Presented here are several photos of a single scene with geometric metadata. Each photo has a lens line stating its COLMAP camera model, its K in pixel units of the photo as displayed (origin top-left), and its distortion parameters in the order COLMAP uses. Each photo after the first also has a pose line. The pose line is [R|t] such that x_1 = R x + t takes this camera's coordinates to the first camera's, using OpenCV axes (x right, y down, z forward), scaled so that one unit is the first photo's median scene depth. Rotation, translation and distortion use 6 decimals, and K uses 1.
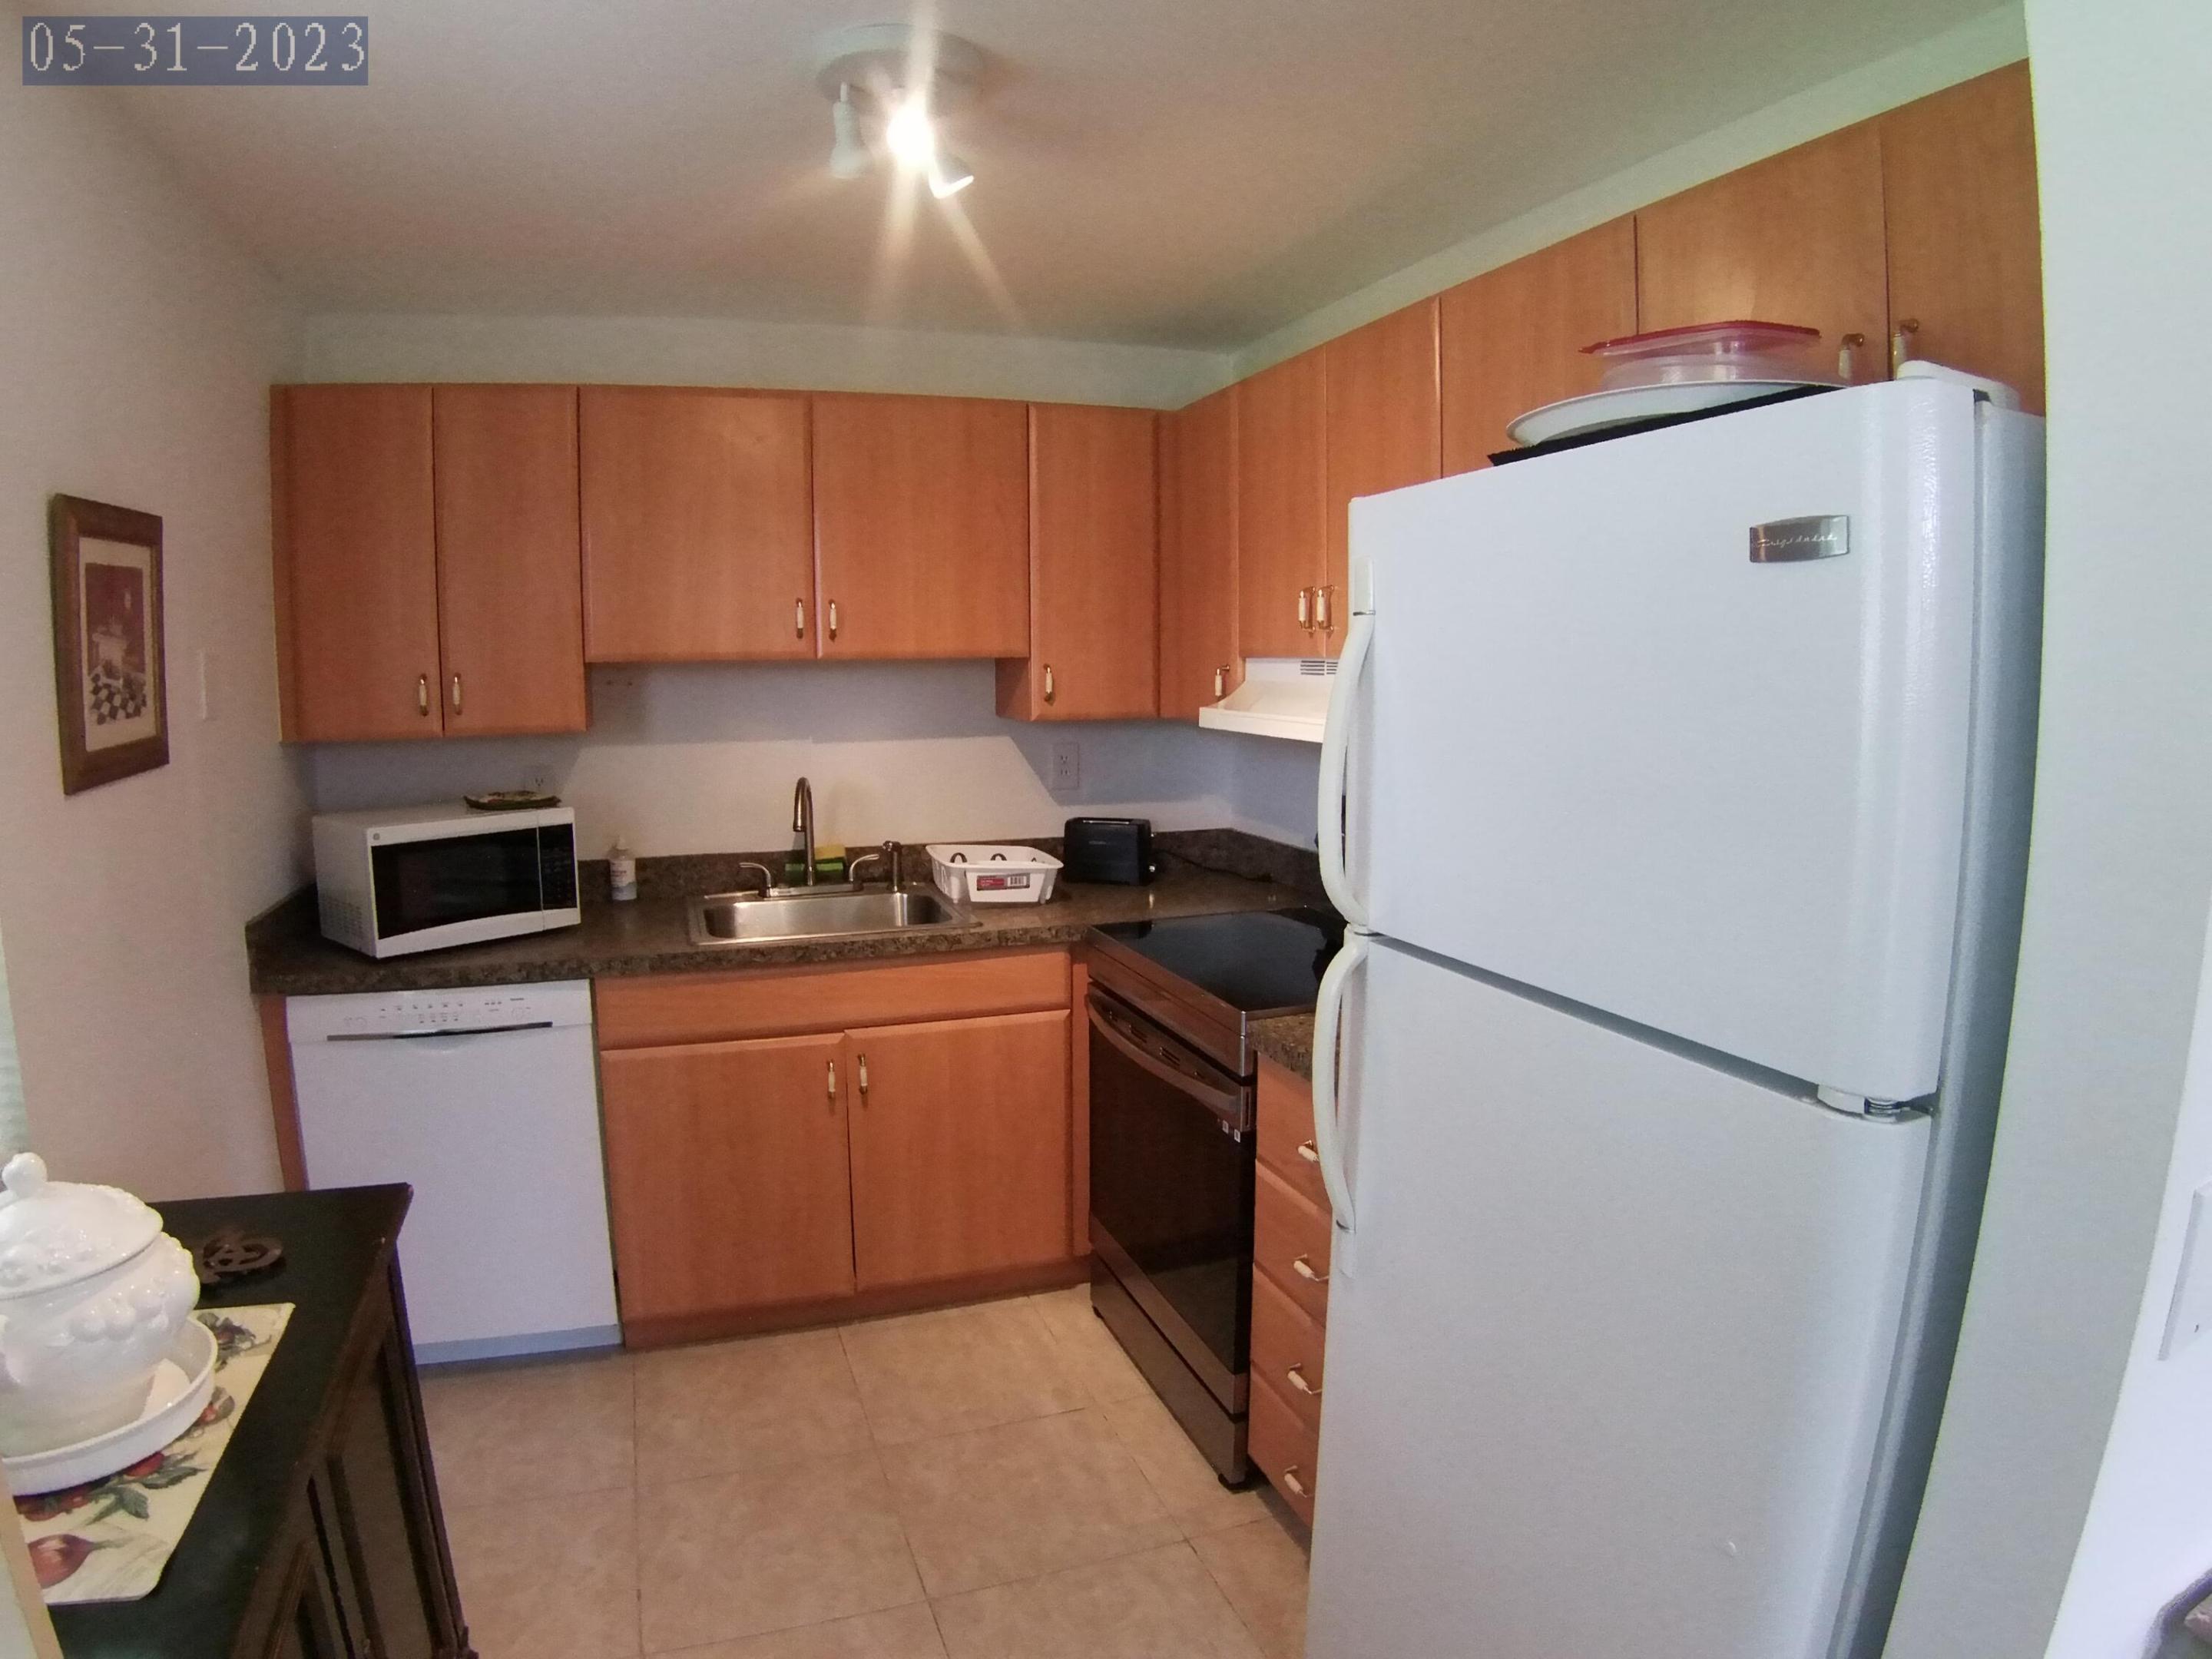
lens RADIAL K [[1315.8, 0, 1060.0], [0, 1315.8, 820.8], [0, 0, 1]] dist [-0.176313, 0.034378]
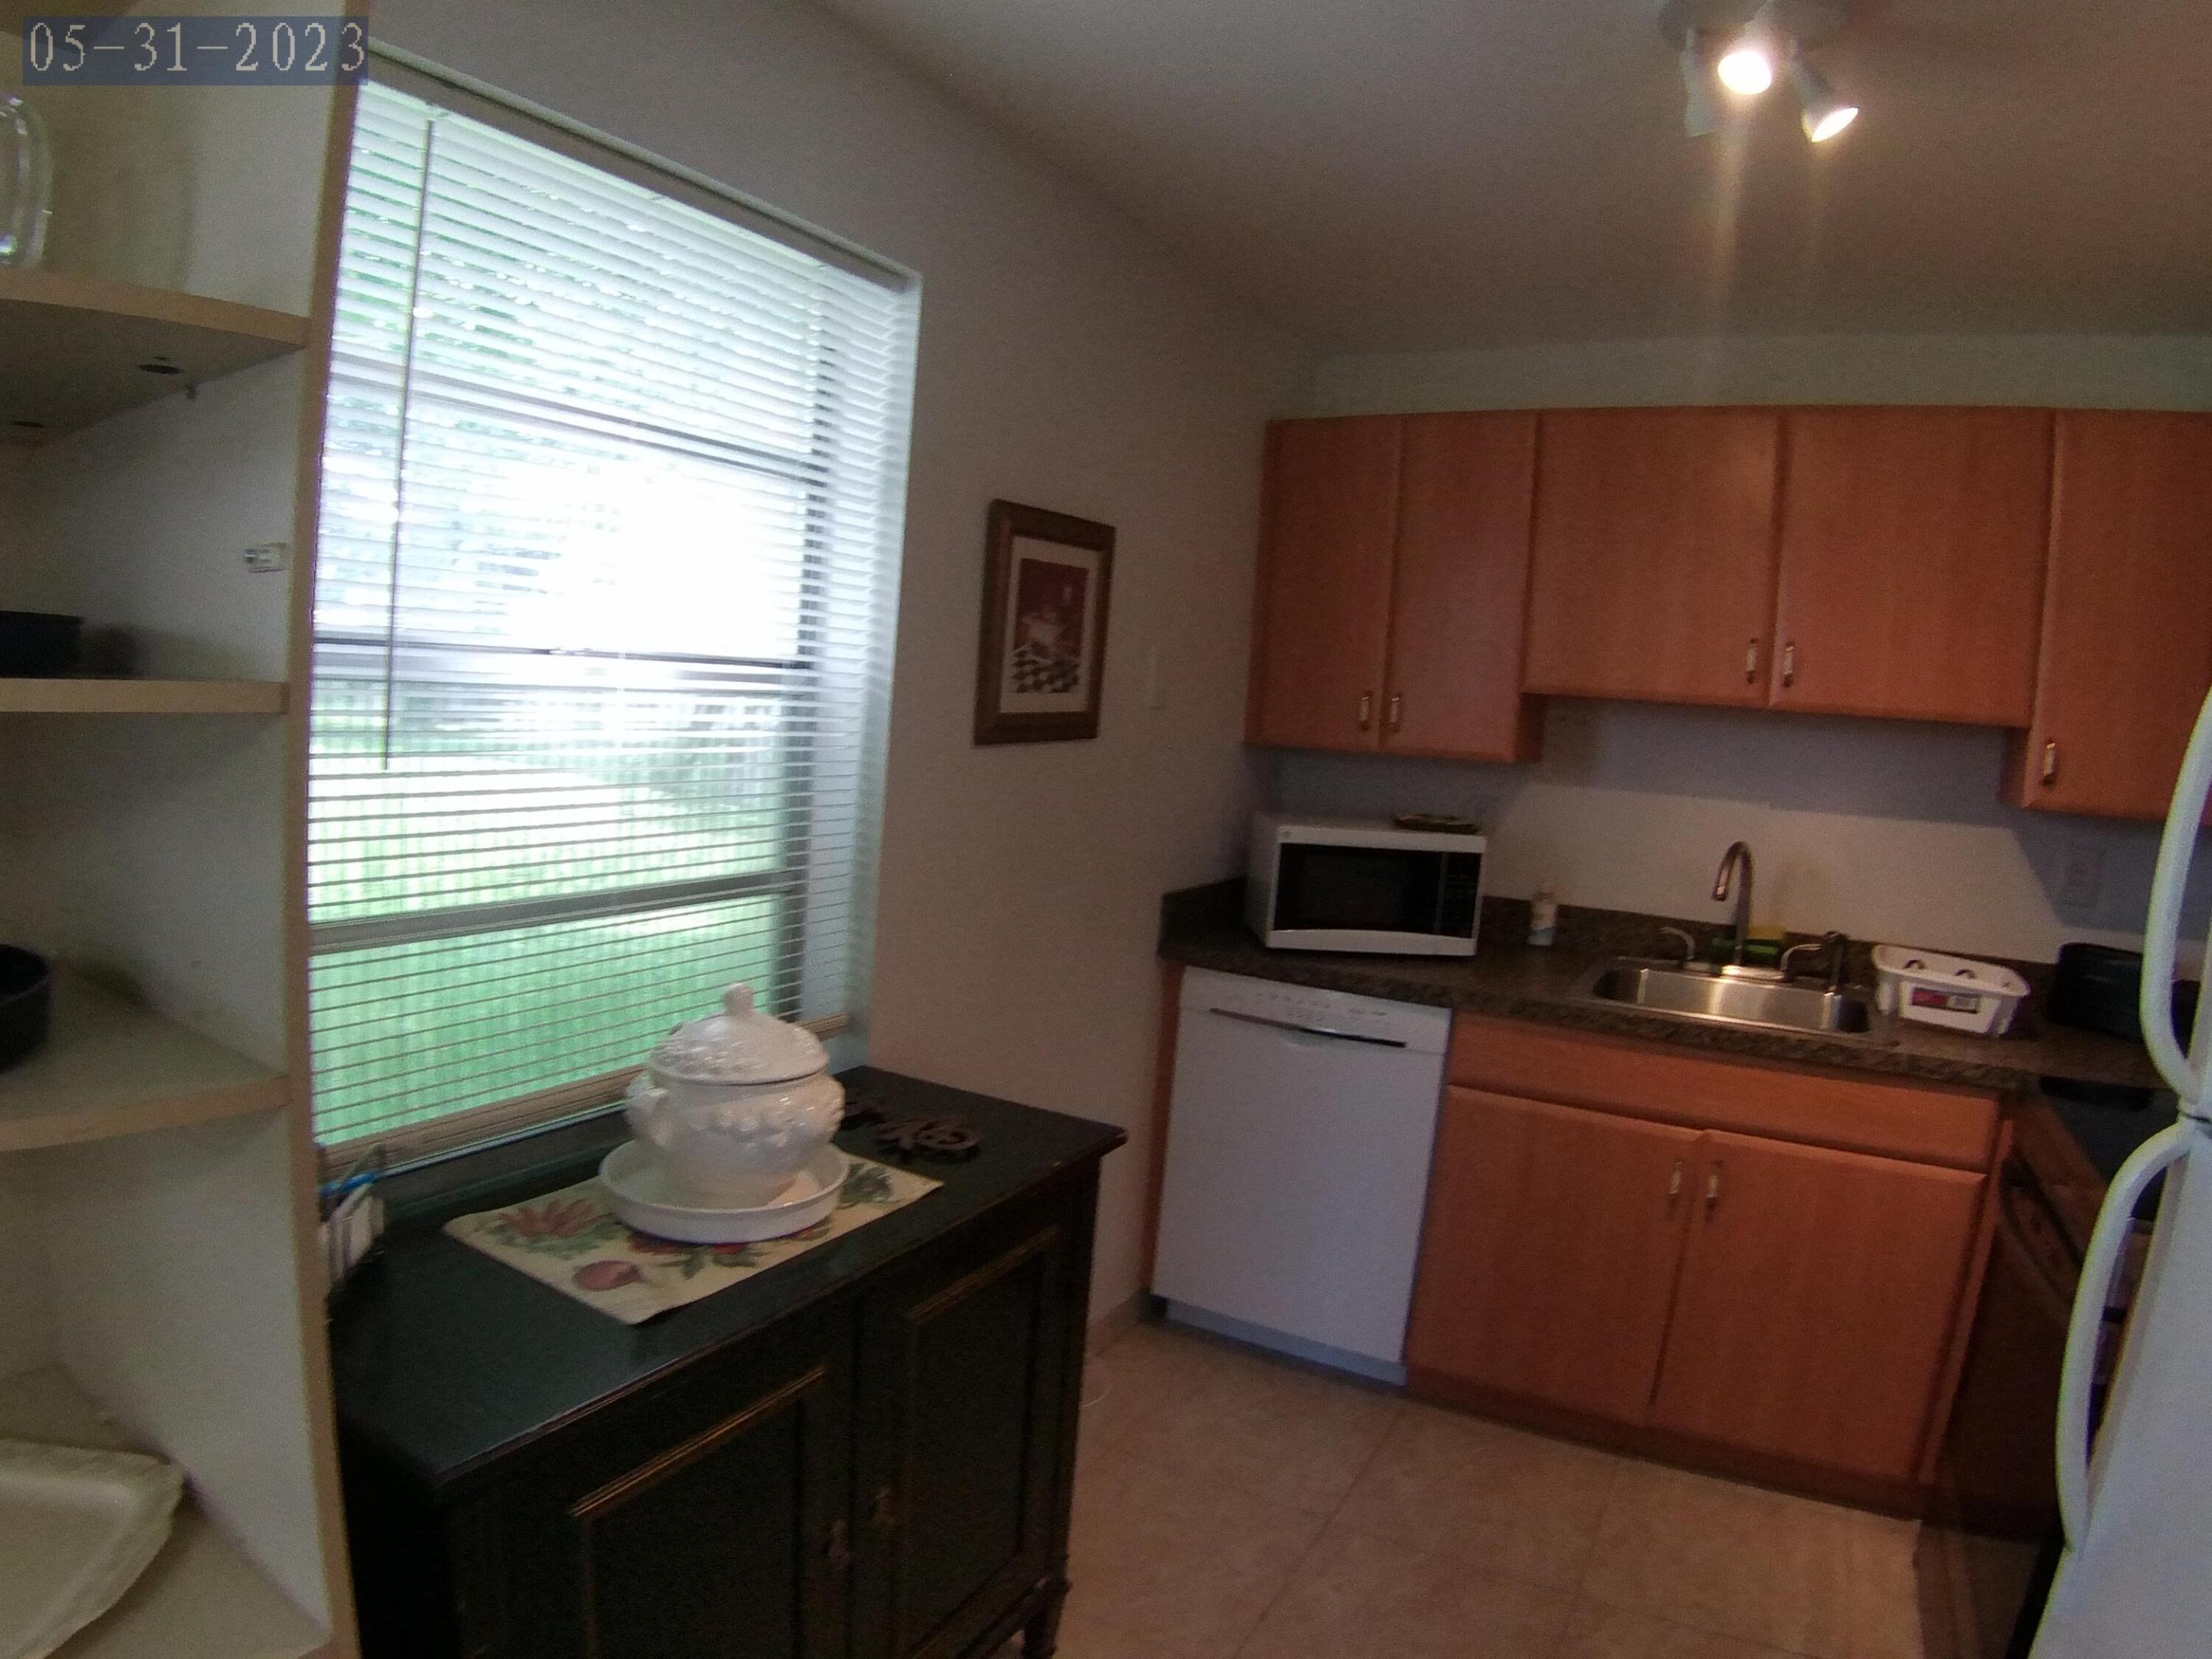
lens RADIAL K [[1315.8, 0, 1060.0], [0, 1315.8, 820.8], [0, 0, 1]] dist [-0.176313, 0.034378]
pose [[0.646342, 0.115330, -0.754282, 0.154377], [-0.157583, 0.987377, 0.015937, 0.012671], [0.746598, 0.108561, 0.656358, 0.114767]]
